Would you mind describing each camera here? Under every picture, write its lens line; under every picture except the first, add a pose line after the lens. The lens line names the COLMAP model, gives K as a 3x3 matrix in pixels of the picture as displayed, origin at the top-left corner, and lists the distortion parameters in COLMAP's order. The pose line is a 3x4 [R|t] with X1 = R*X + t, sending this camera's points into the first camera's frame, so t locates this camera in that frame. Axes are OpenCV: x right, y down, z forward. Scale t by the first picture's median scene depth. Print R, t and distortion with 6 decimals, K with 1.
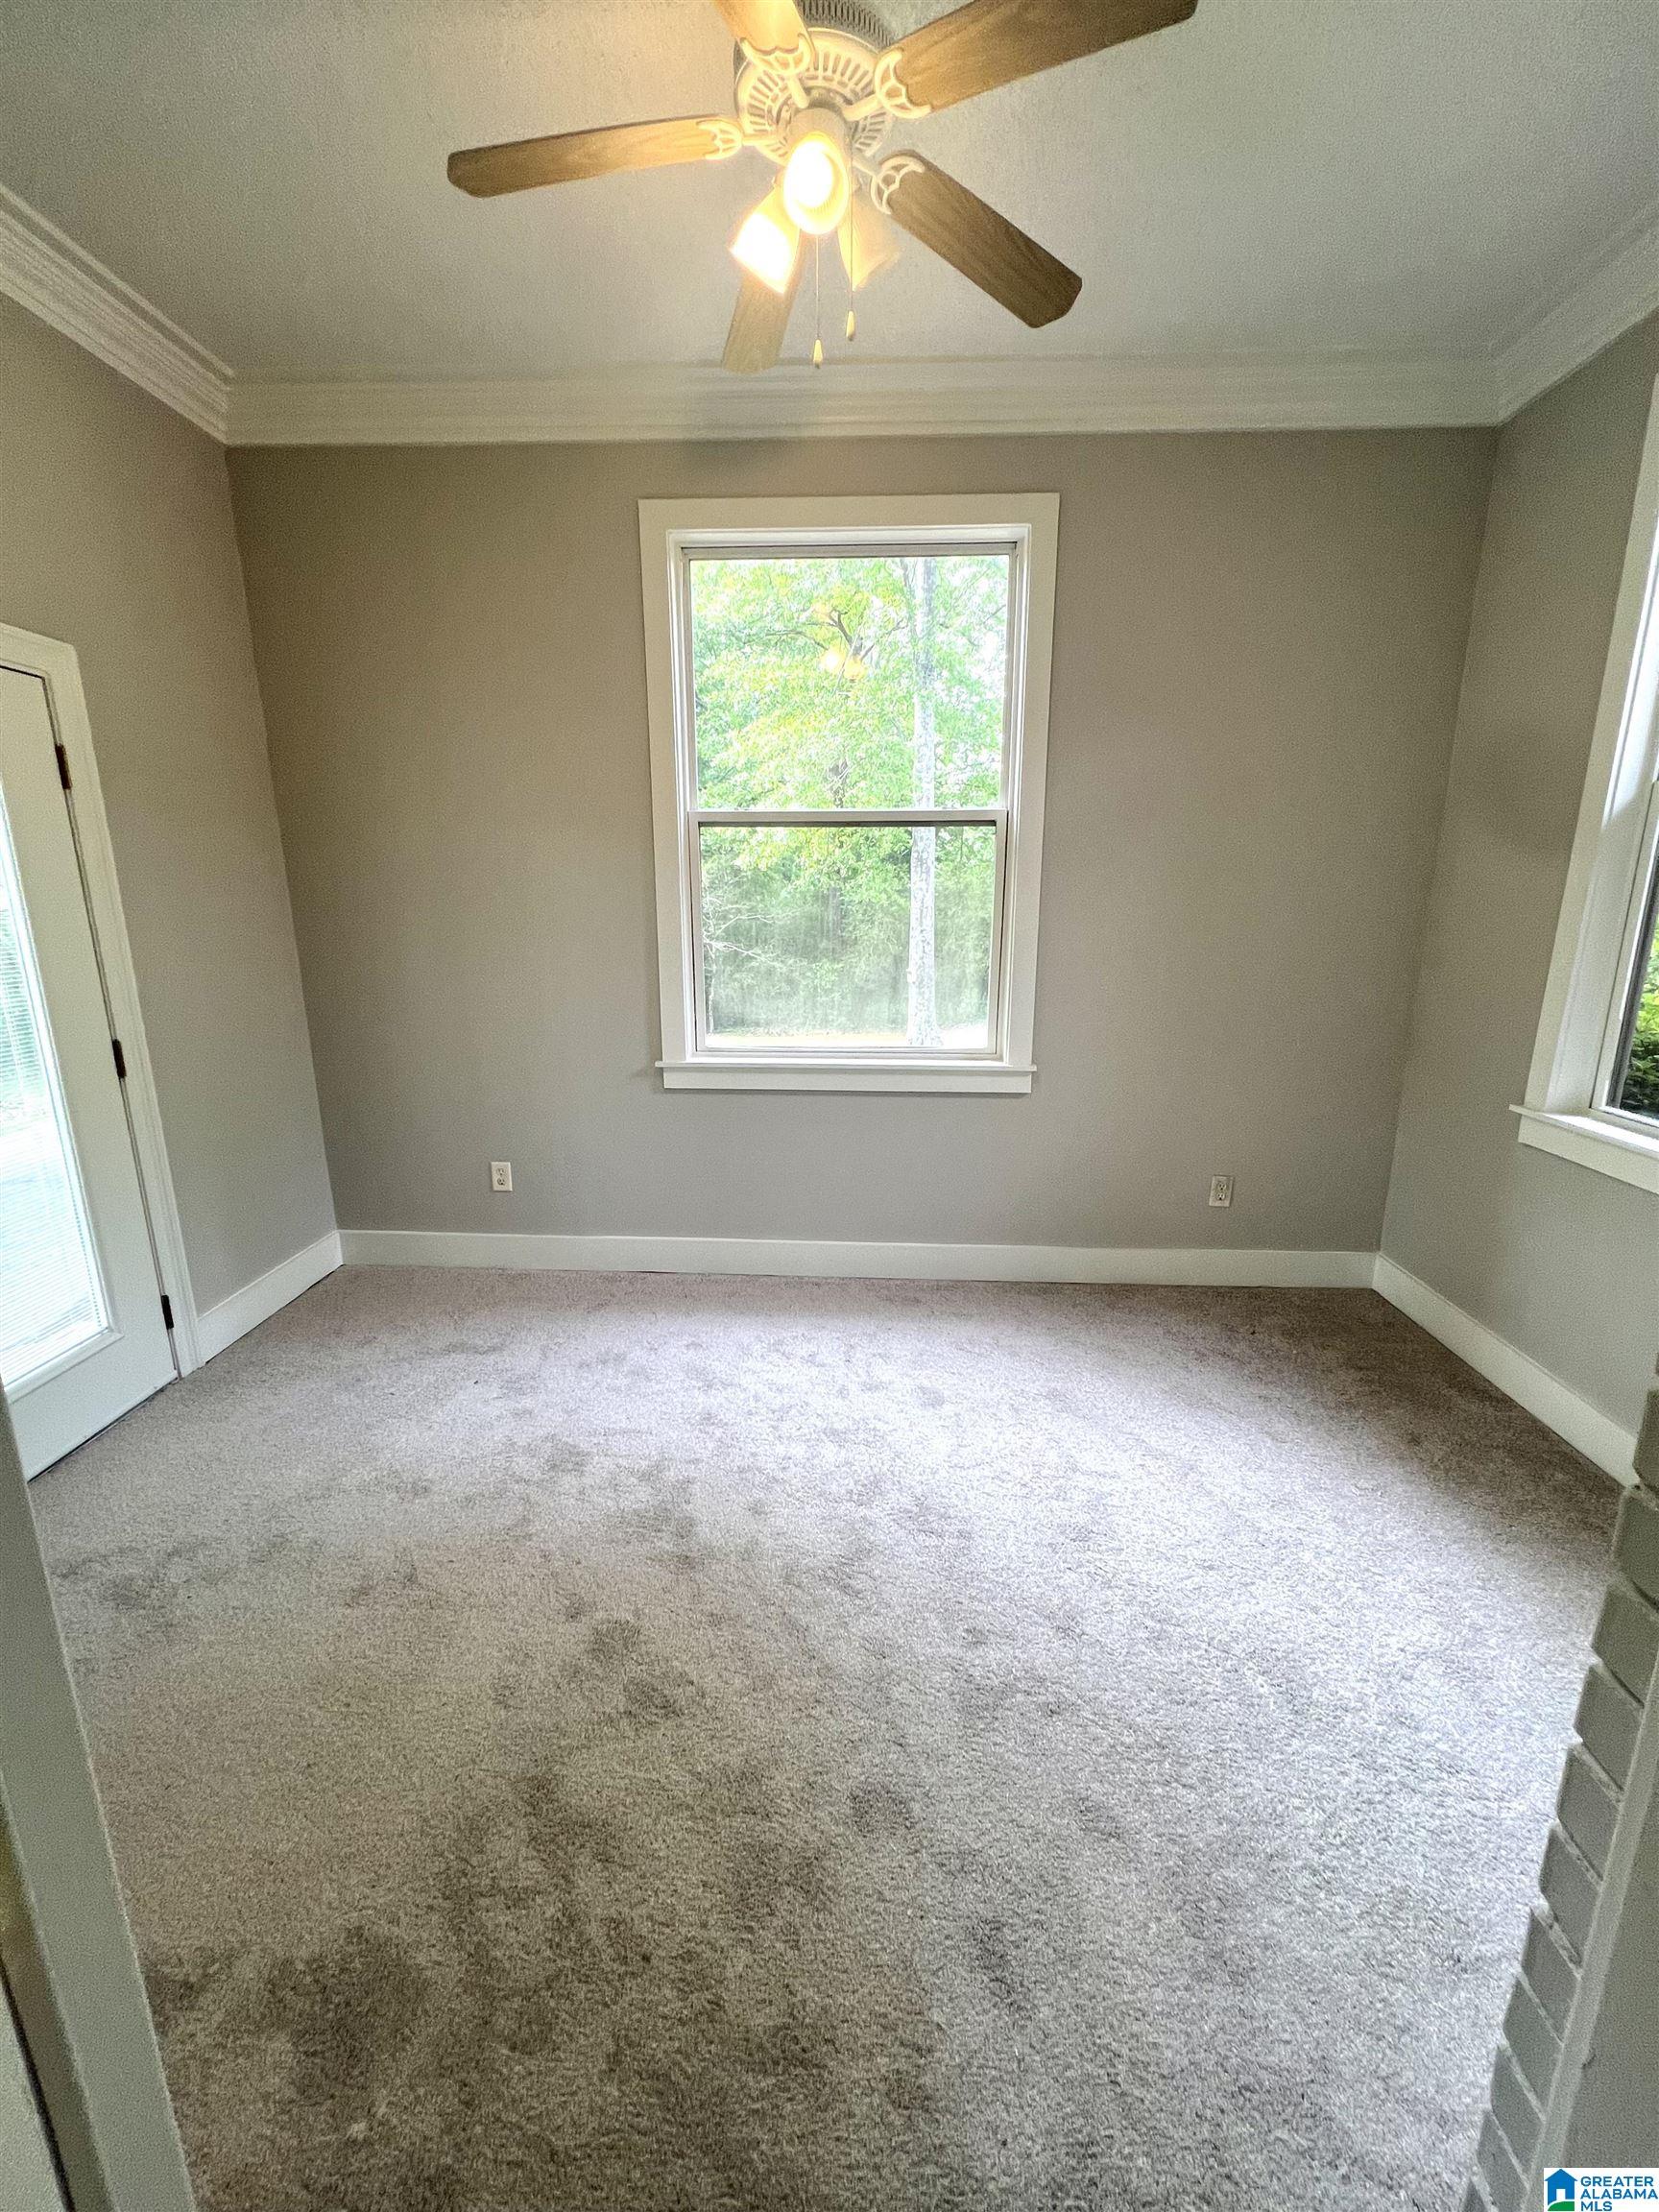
lens RADIAL K [[882.9, 0, 831.6], [0, 882.9, 1097.0], [0, 0, 1]] dist [0.000334, 0.000237]
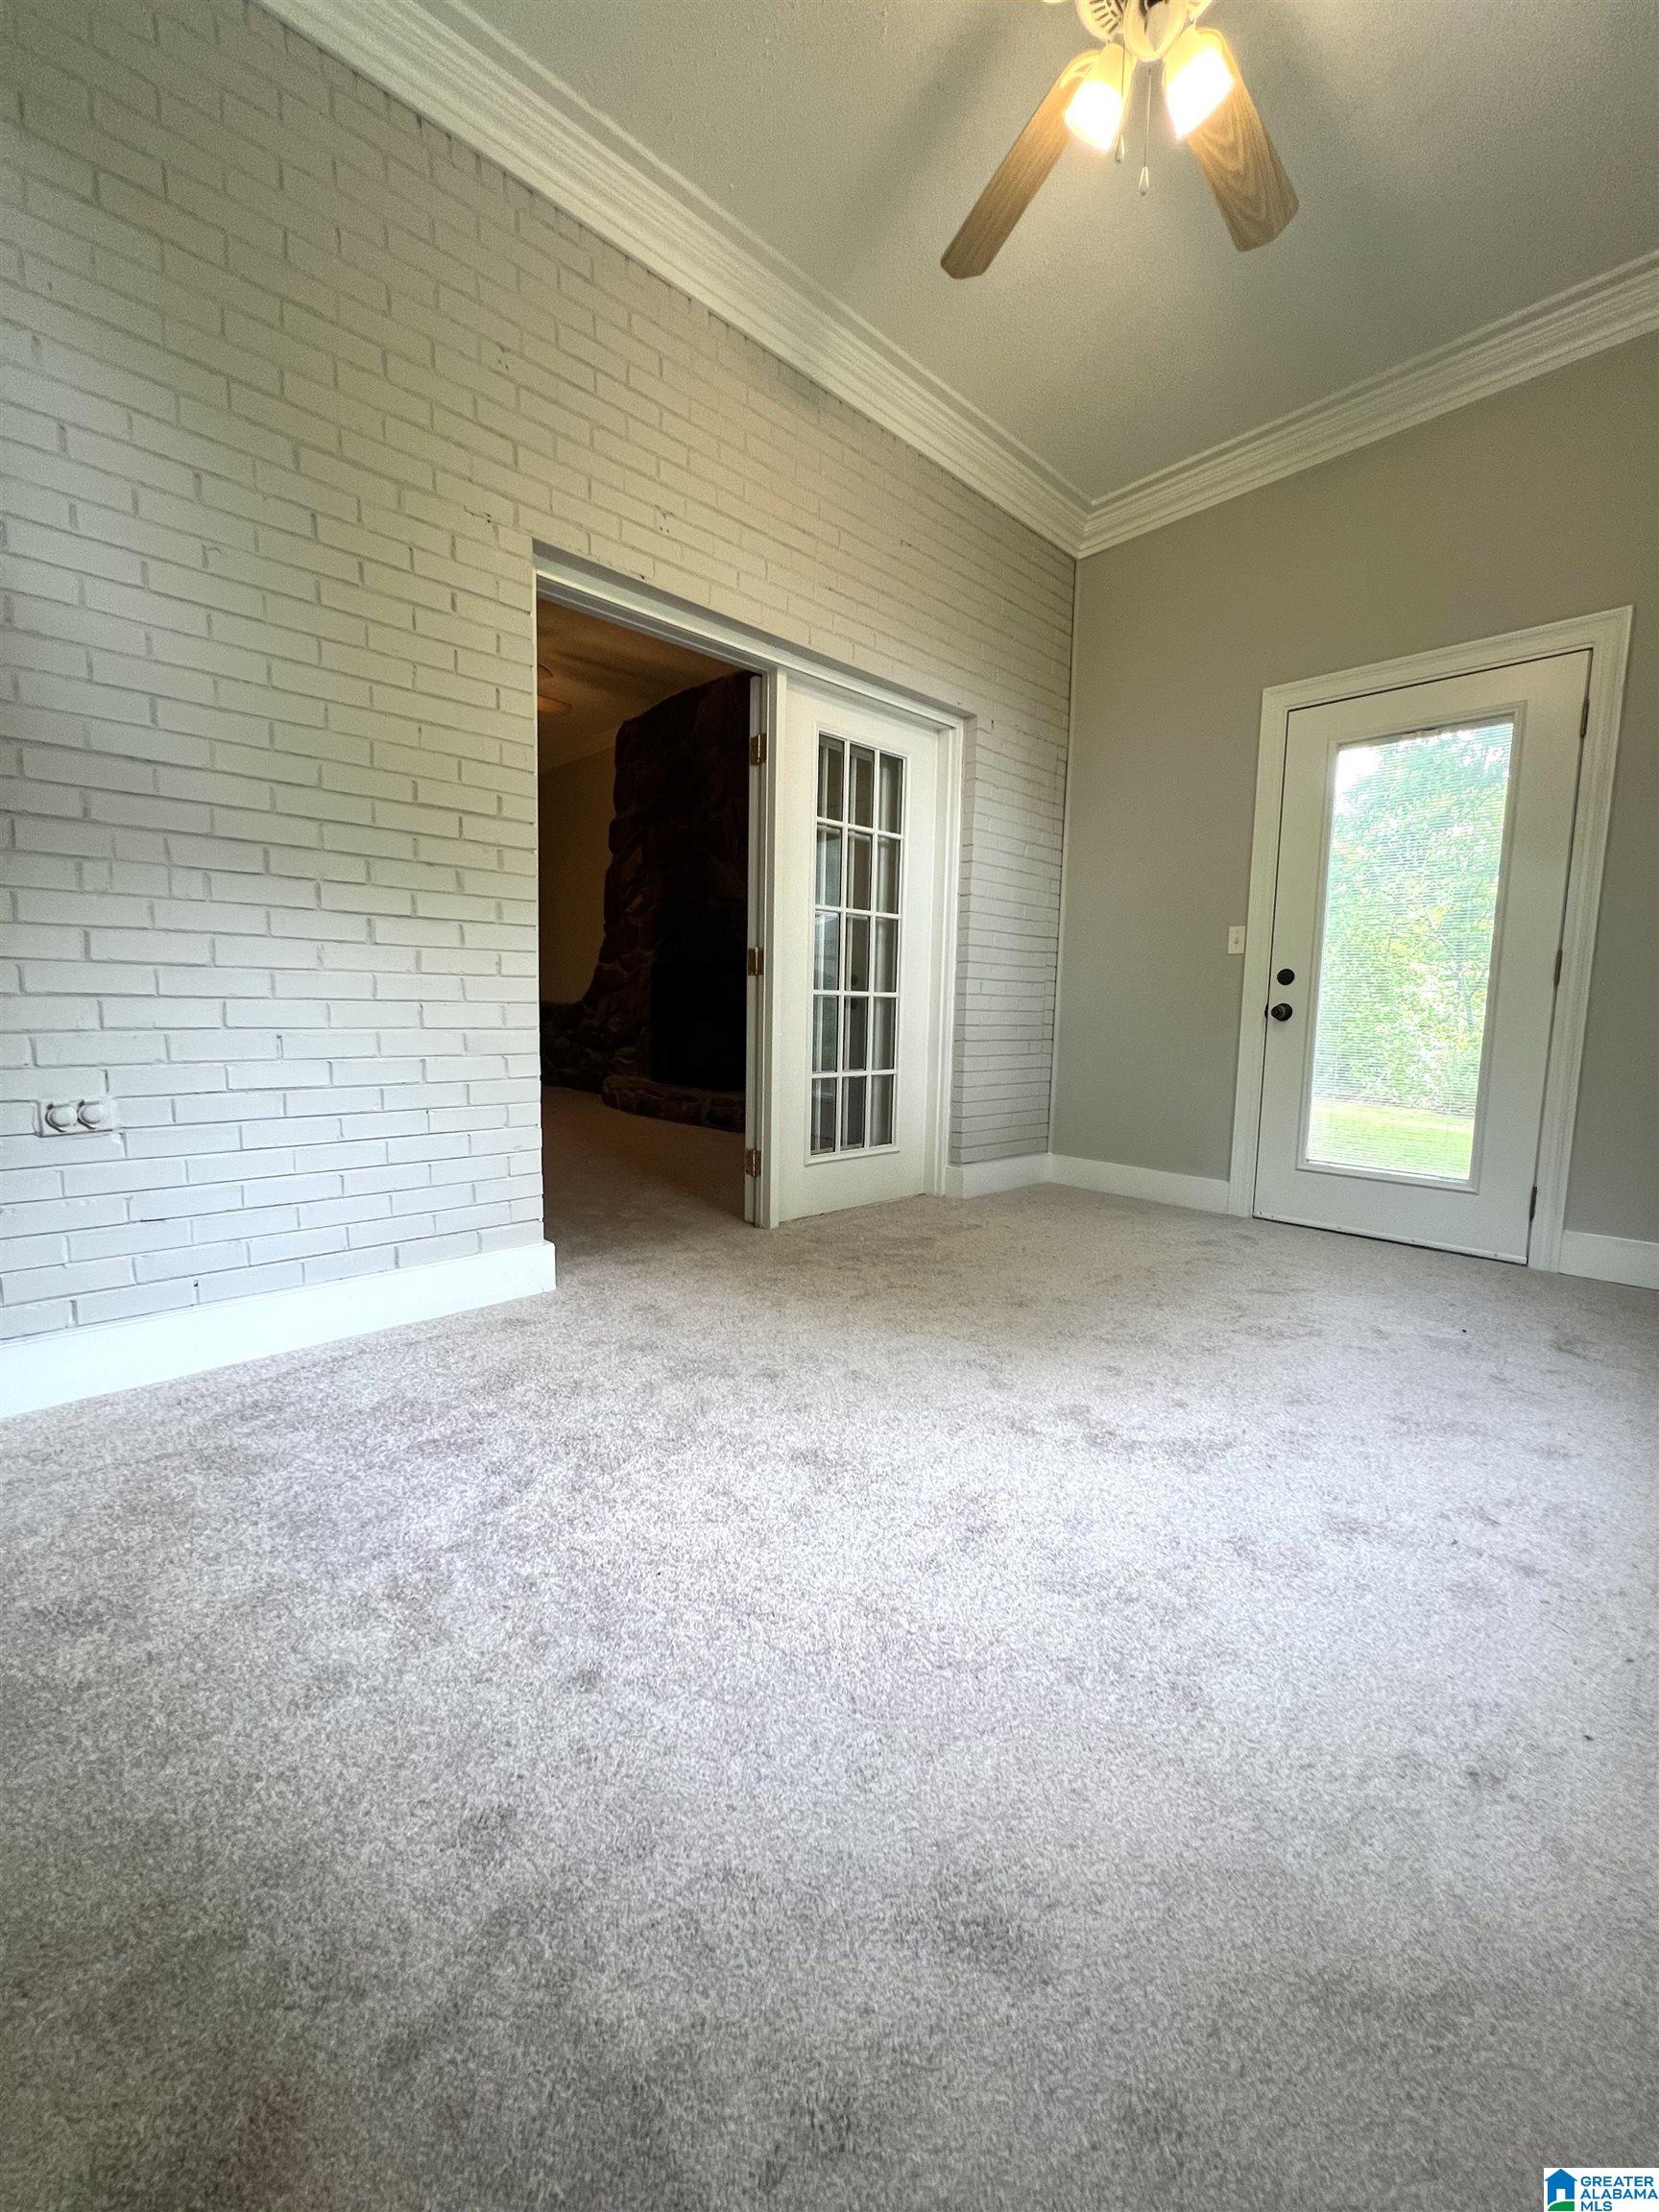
lens RADIAL K [[882.9, 0, 831.6], [0, 882.9, 1097.0], [0, 0, 1]] dist [0.000334, 0.000237]
pose [[-0.690480, 0.061755, -0.720711, 0.659617], [-0.181099, 0.949860, 0.254892, -0.003438], [0.700315, 0.306517, -0.644675, 1.090055]]
